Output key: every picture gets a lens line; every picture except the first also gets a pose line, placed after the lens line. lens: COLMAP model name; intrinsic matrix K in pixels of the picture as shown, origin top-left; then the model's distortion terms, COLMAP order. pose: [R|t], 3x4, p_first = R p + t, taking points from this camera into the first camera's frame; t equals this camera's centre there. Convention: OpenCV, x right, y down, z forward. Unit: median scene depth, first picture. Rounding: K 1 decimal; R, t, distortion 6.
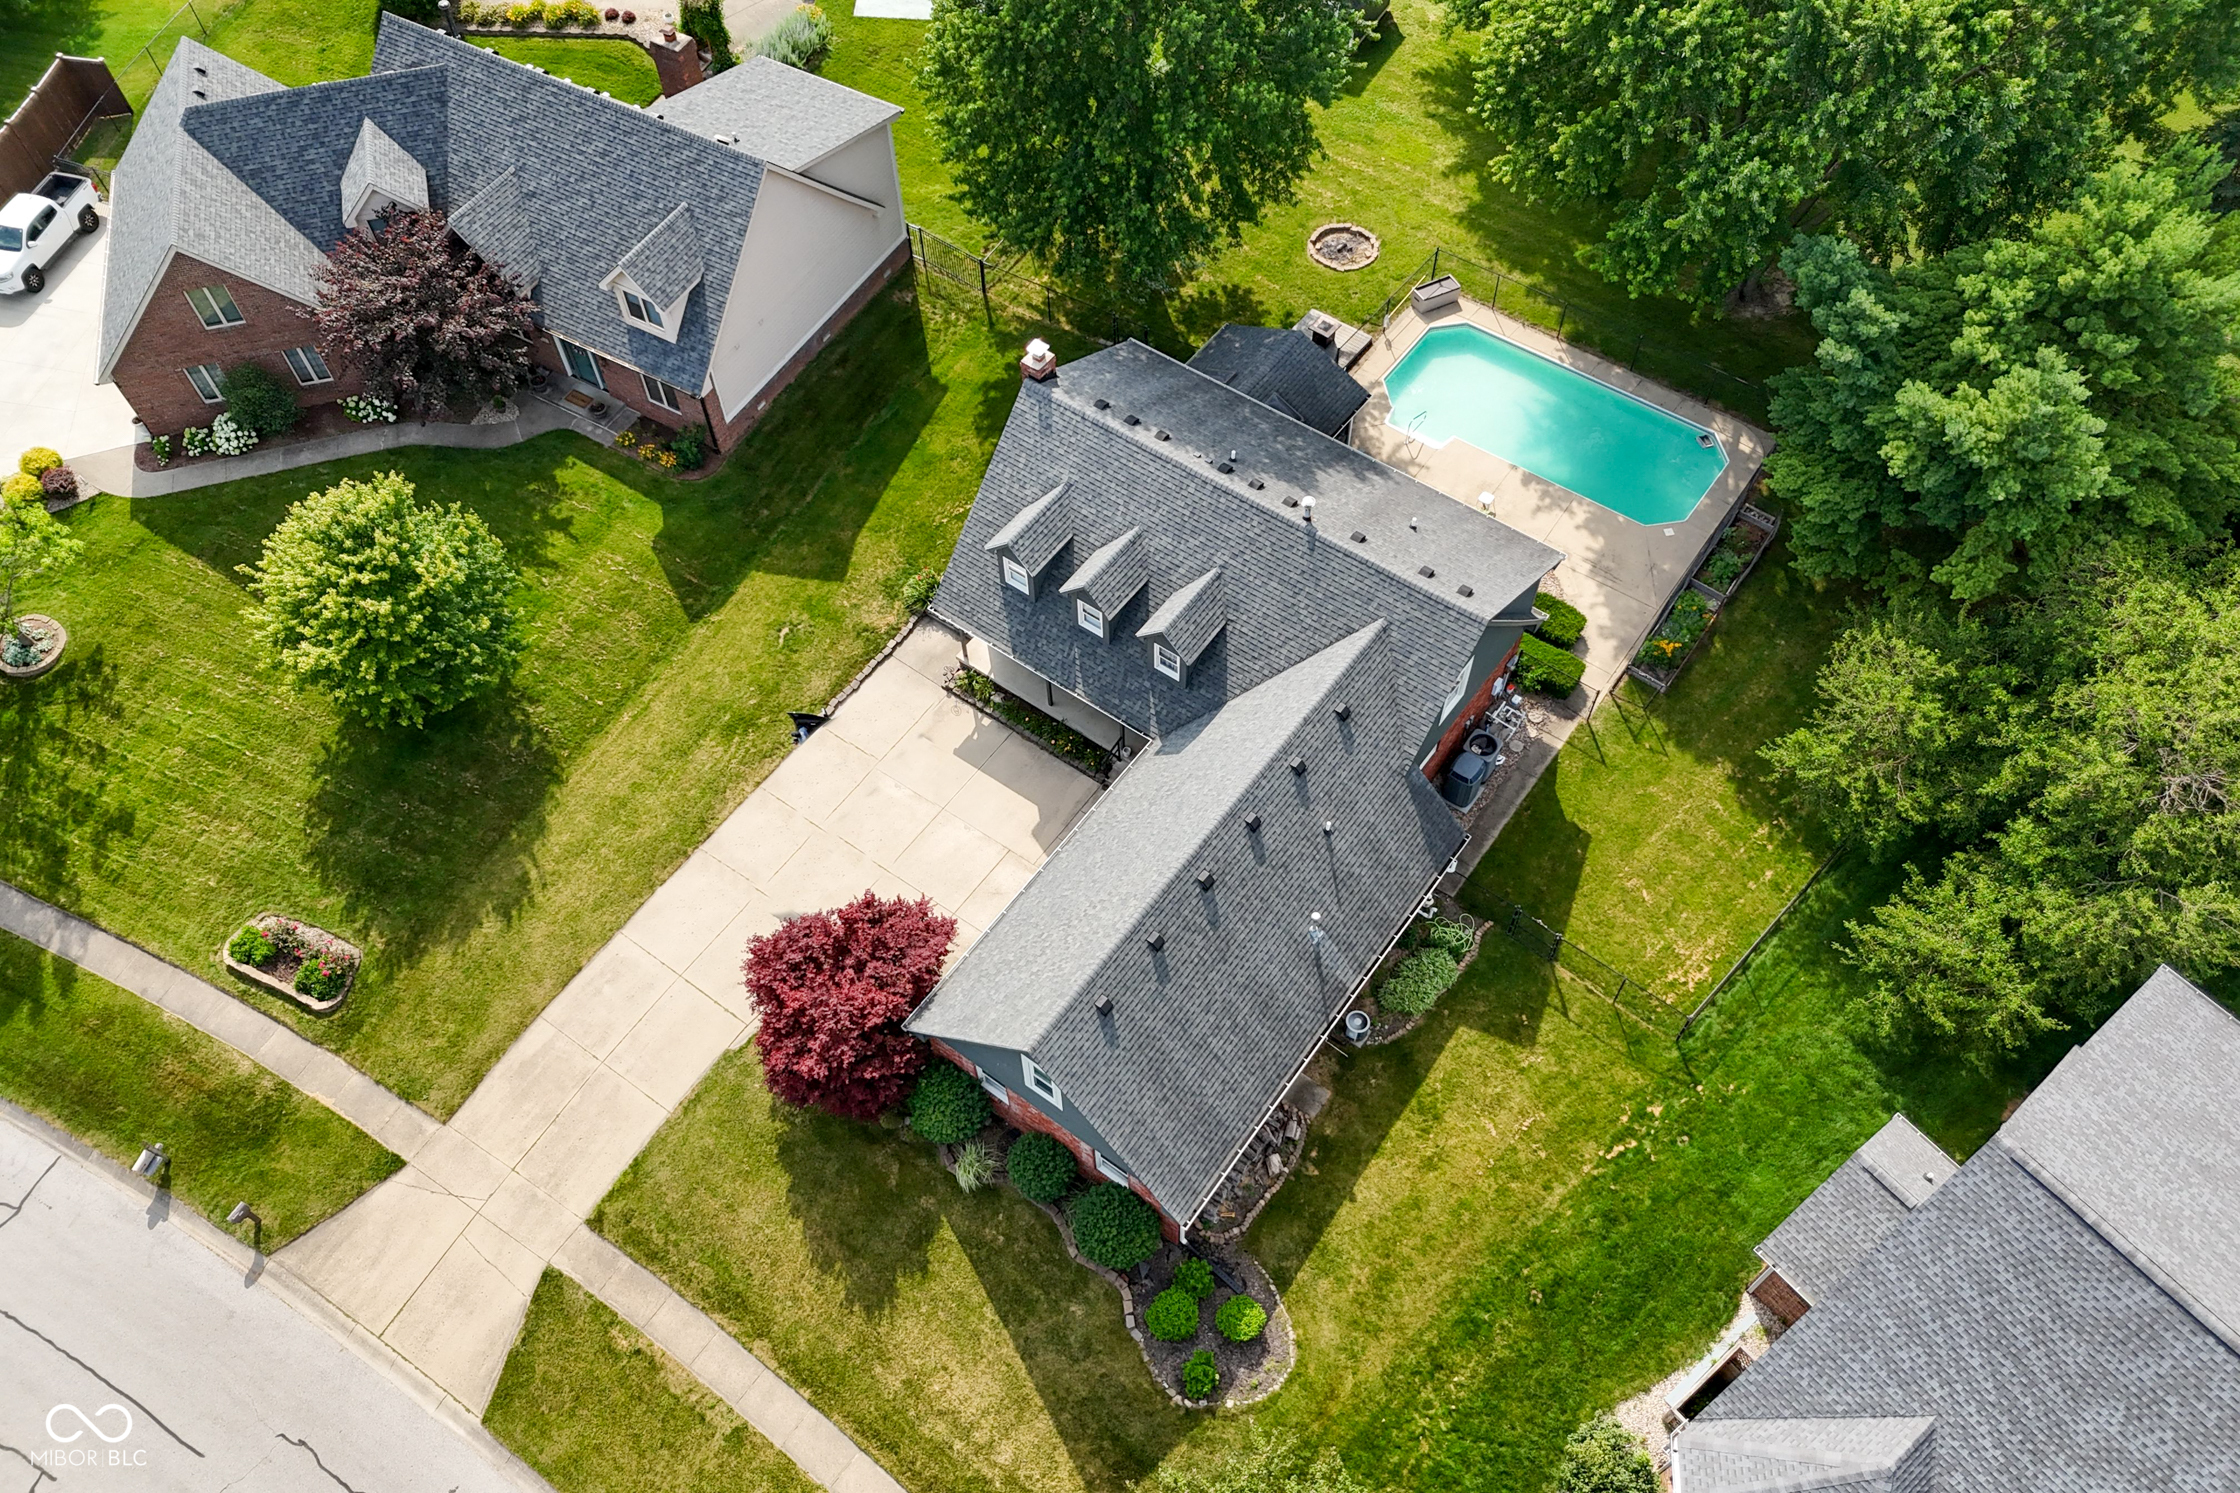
lens RADIAL K [[1622.2, 0, 1118.1], [0, 1622.2, 828.1], [0, 0, 1]] dist [0.064771, -0.040109]
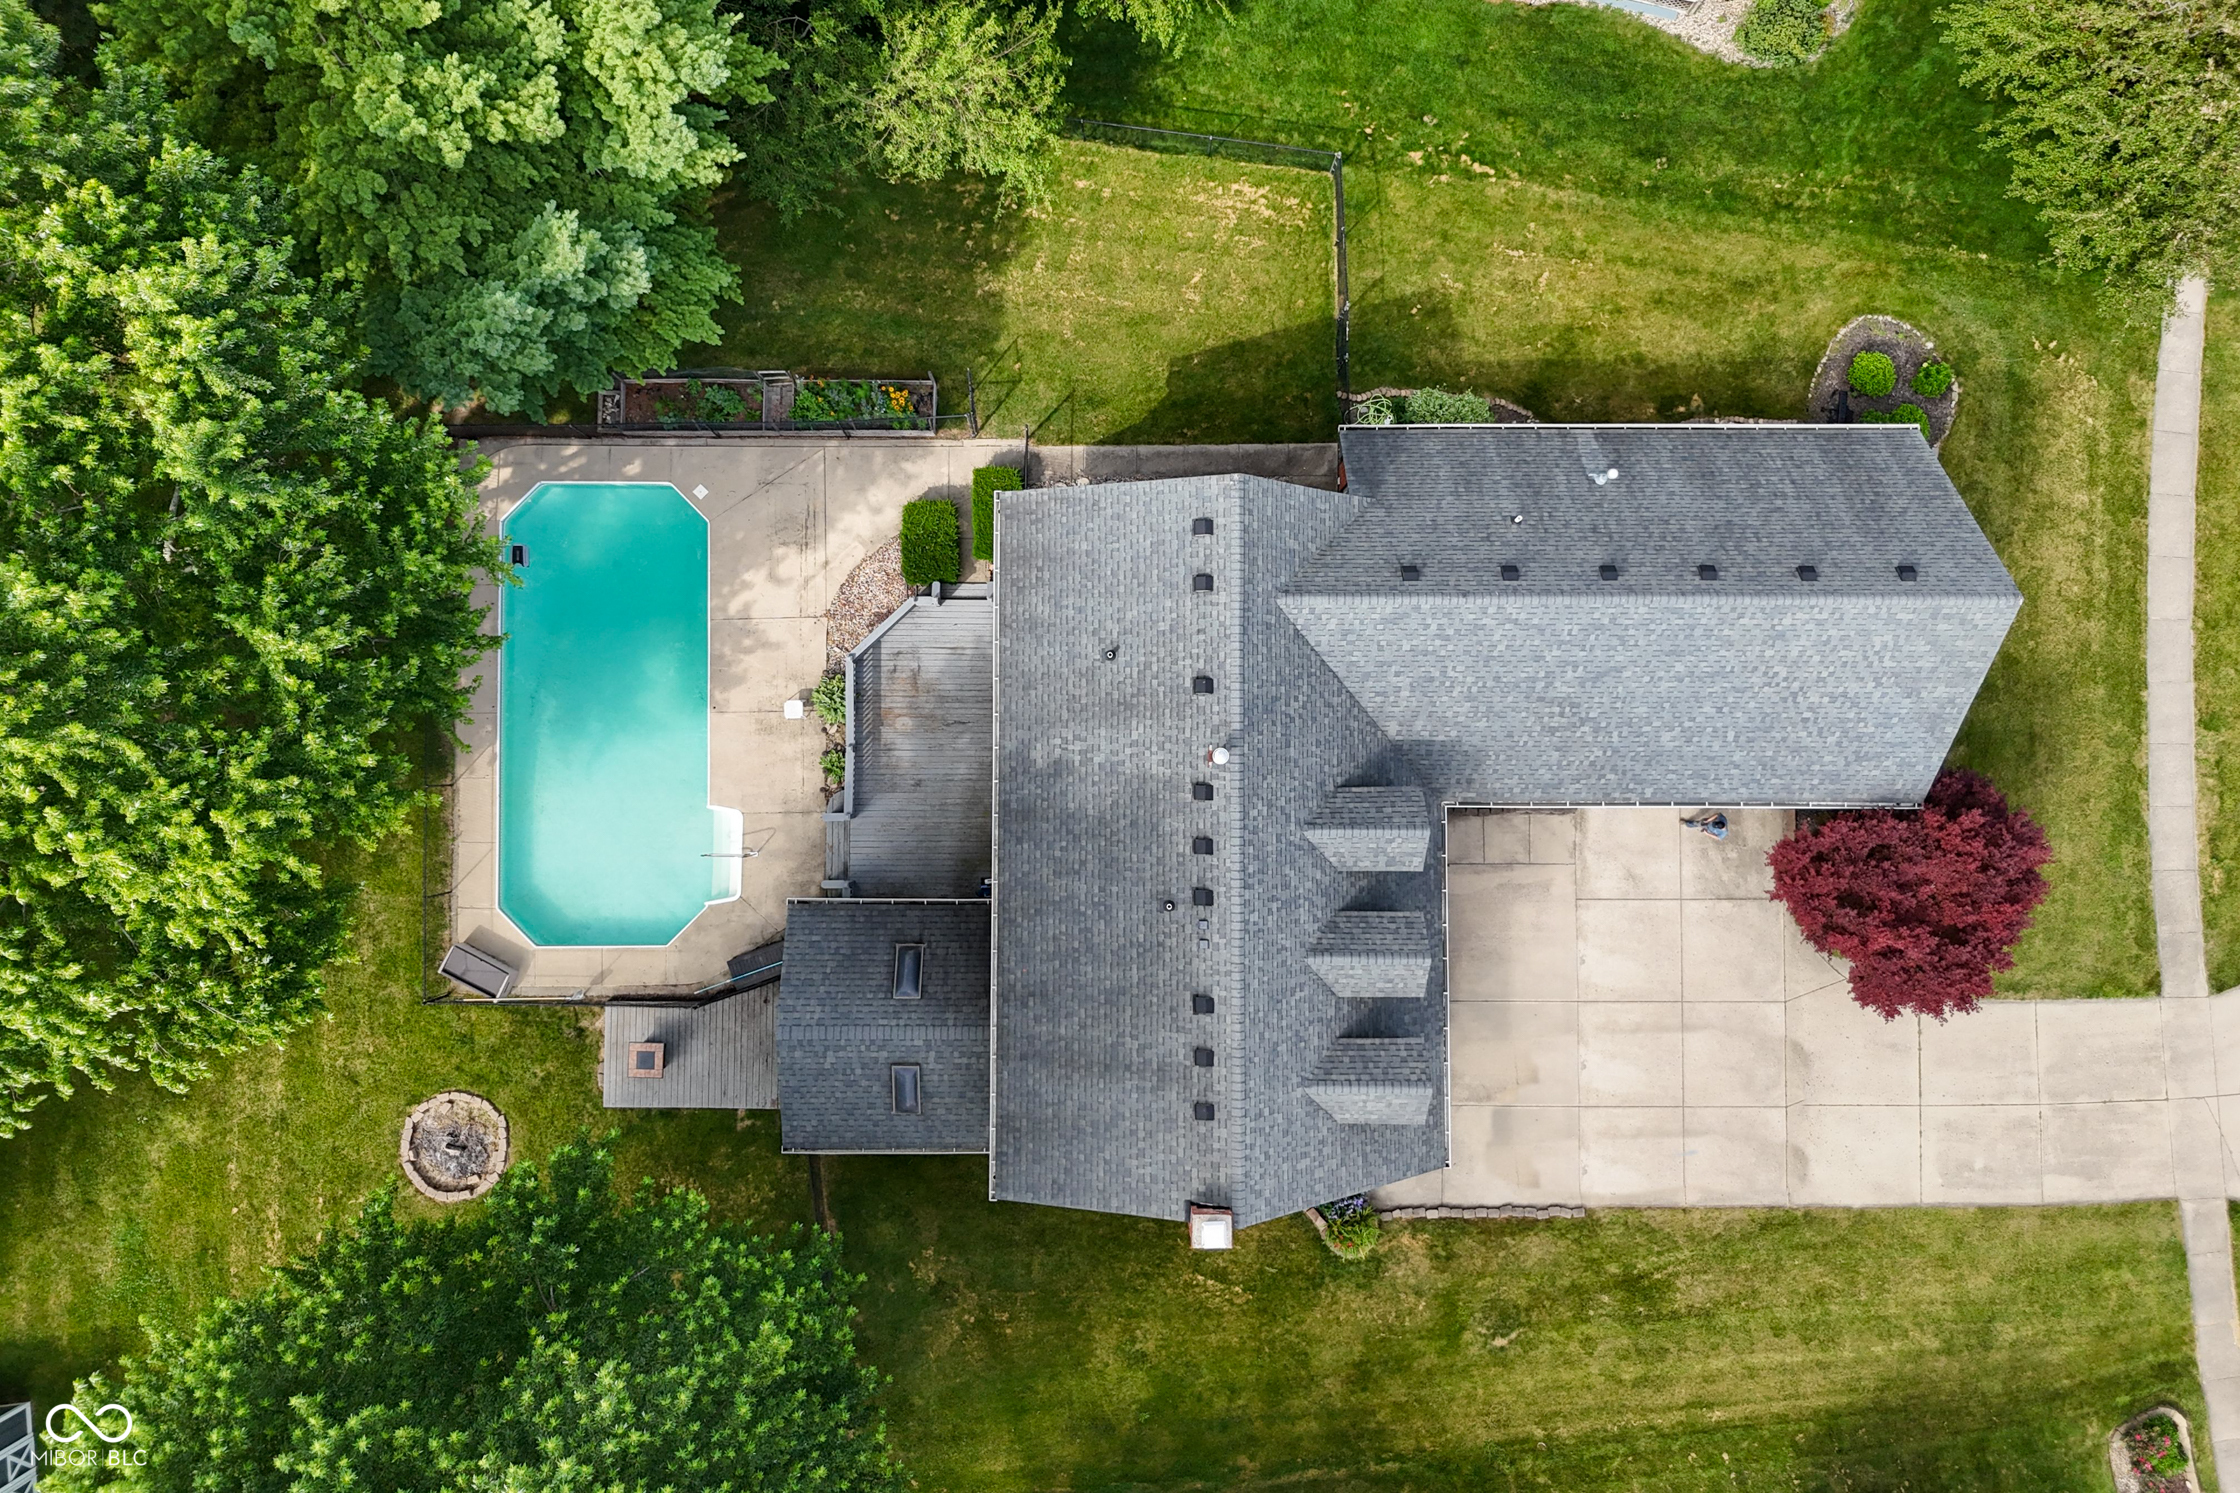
lens RADIAL K [[1618.5, 0, 1125.0], [0, 1618.5, 692.6], [0, 0, 1]] dist [0.059051, -0.042278]
pose [[-0.591668, -0.805065, 0.042410, 0.128110], [0.686574, -0.475617, 0.549914, -0.585088], [-0.422546, 0.354484, 0.834144, 0.362017]]
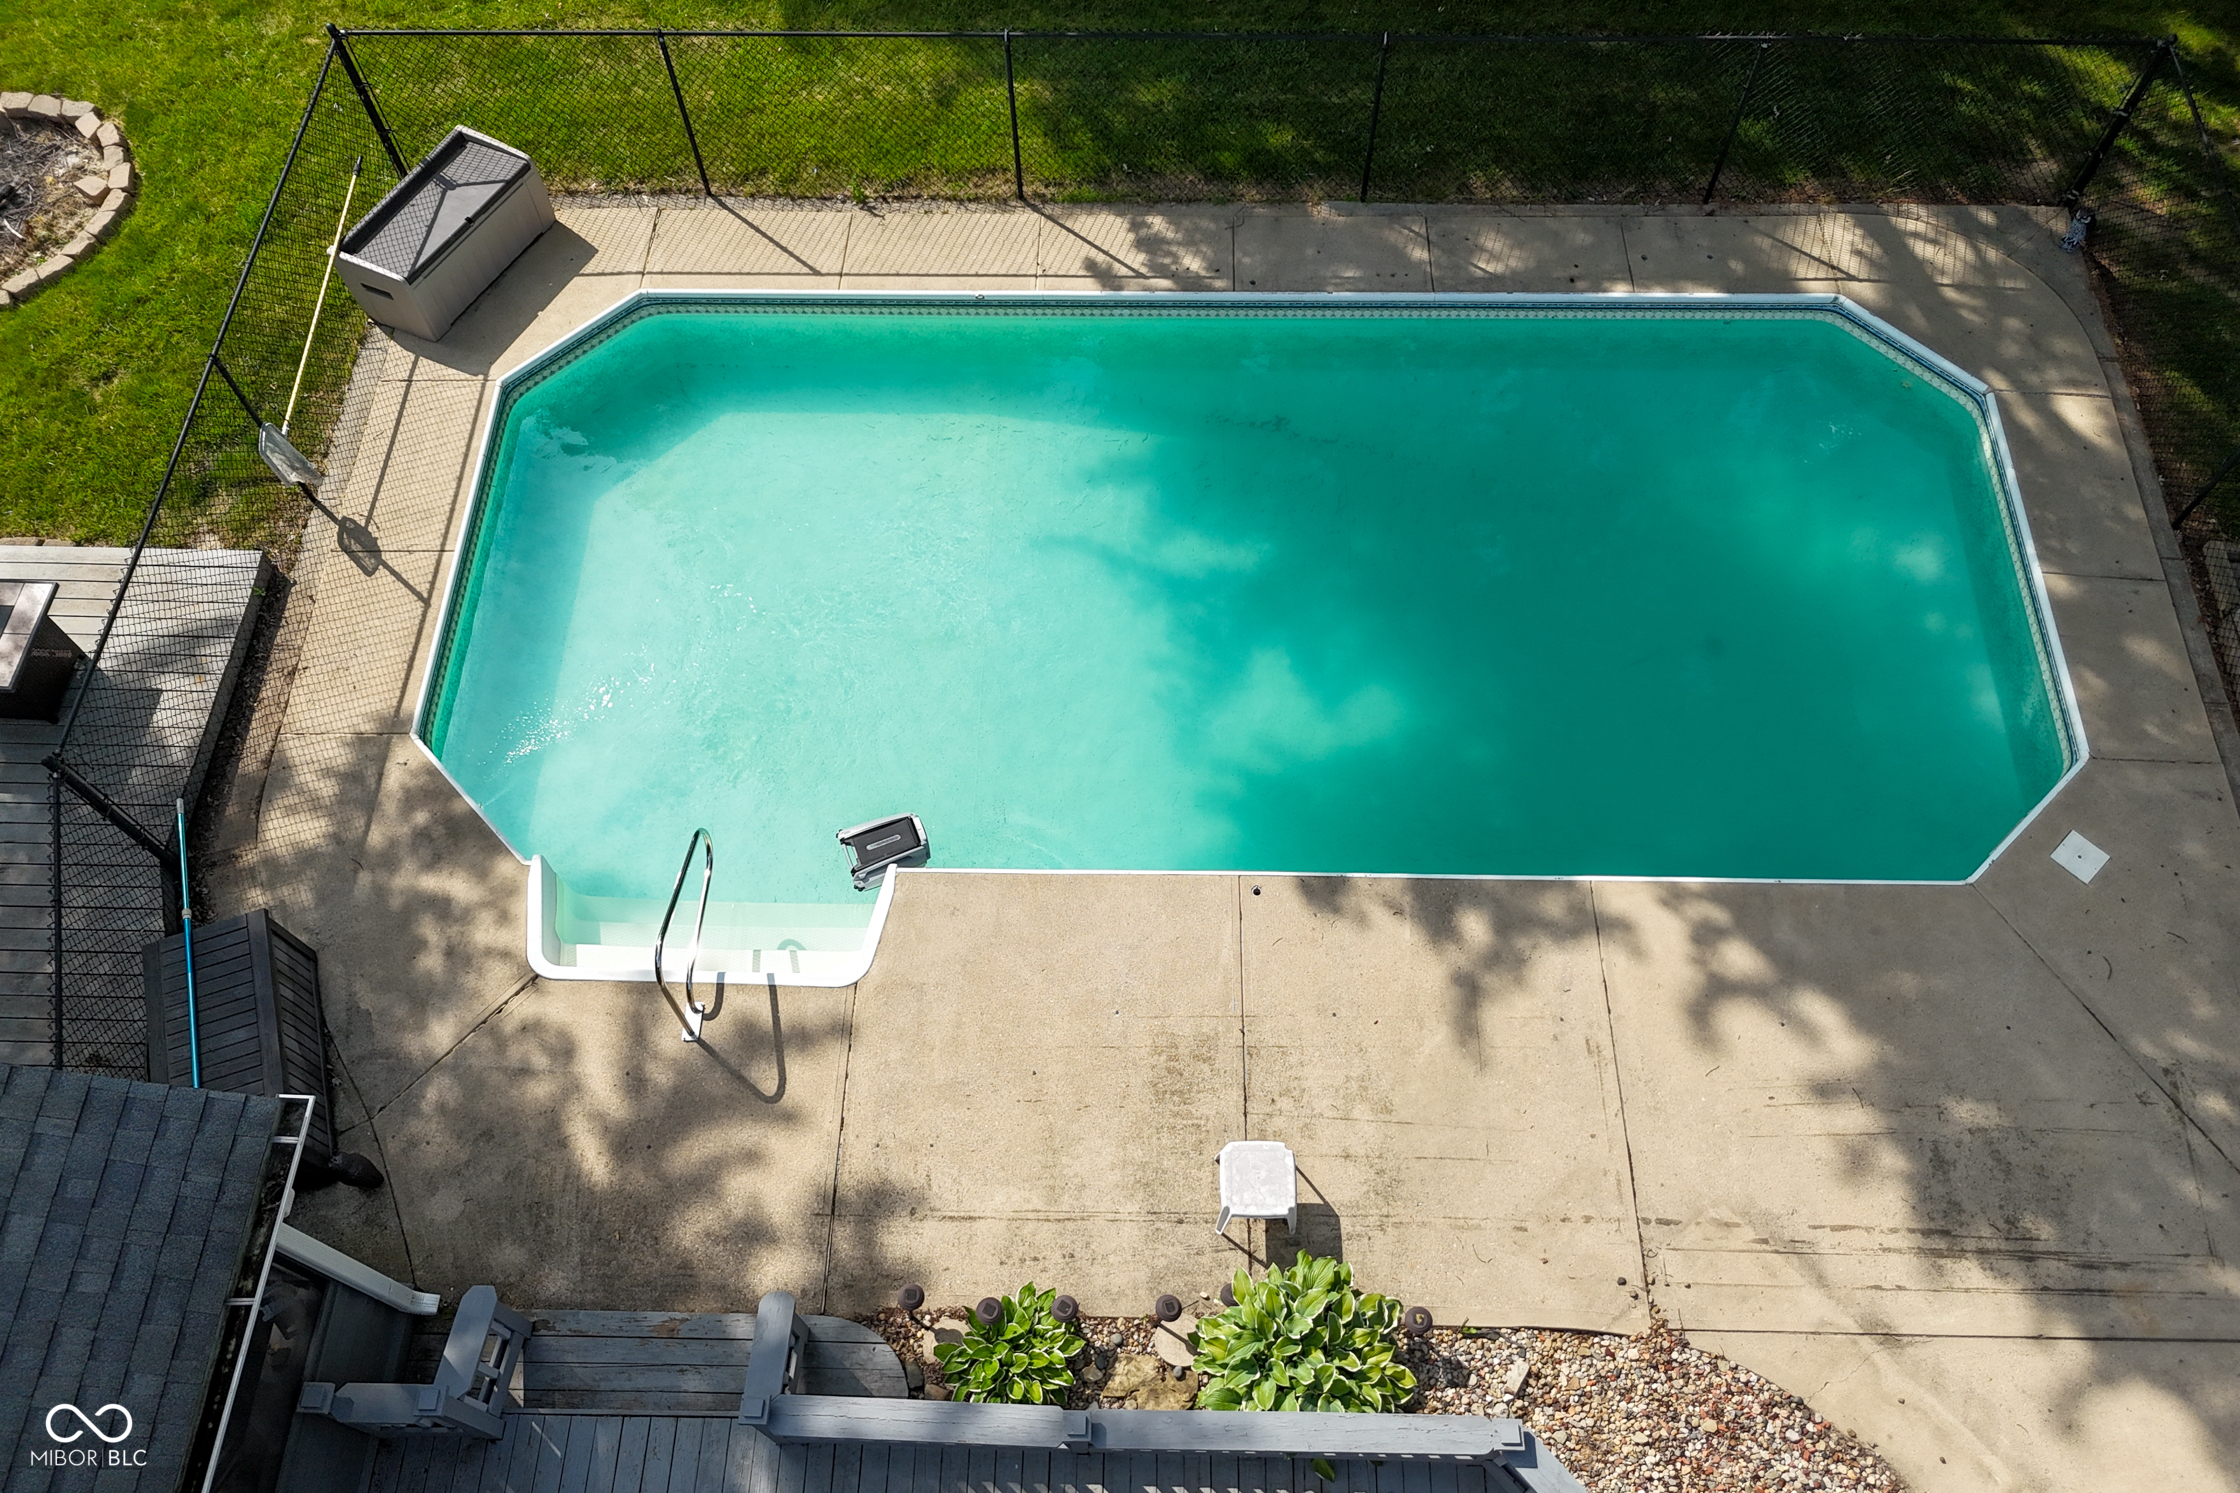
lens RADIAL K [[1622.2, 0, 1118.1], [0, 1622.2, 828.1], [0, 0, 1]] dist [0.064771, -0.040109]
pose [[0.822794, -0.501454, 0.267495, 0.214683], [0.483578, 0.864975, 0.134058, -0.309191], [-0.298600, 0.019053, 0.954188, 0.970024]]
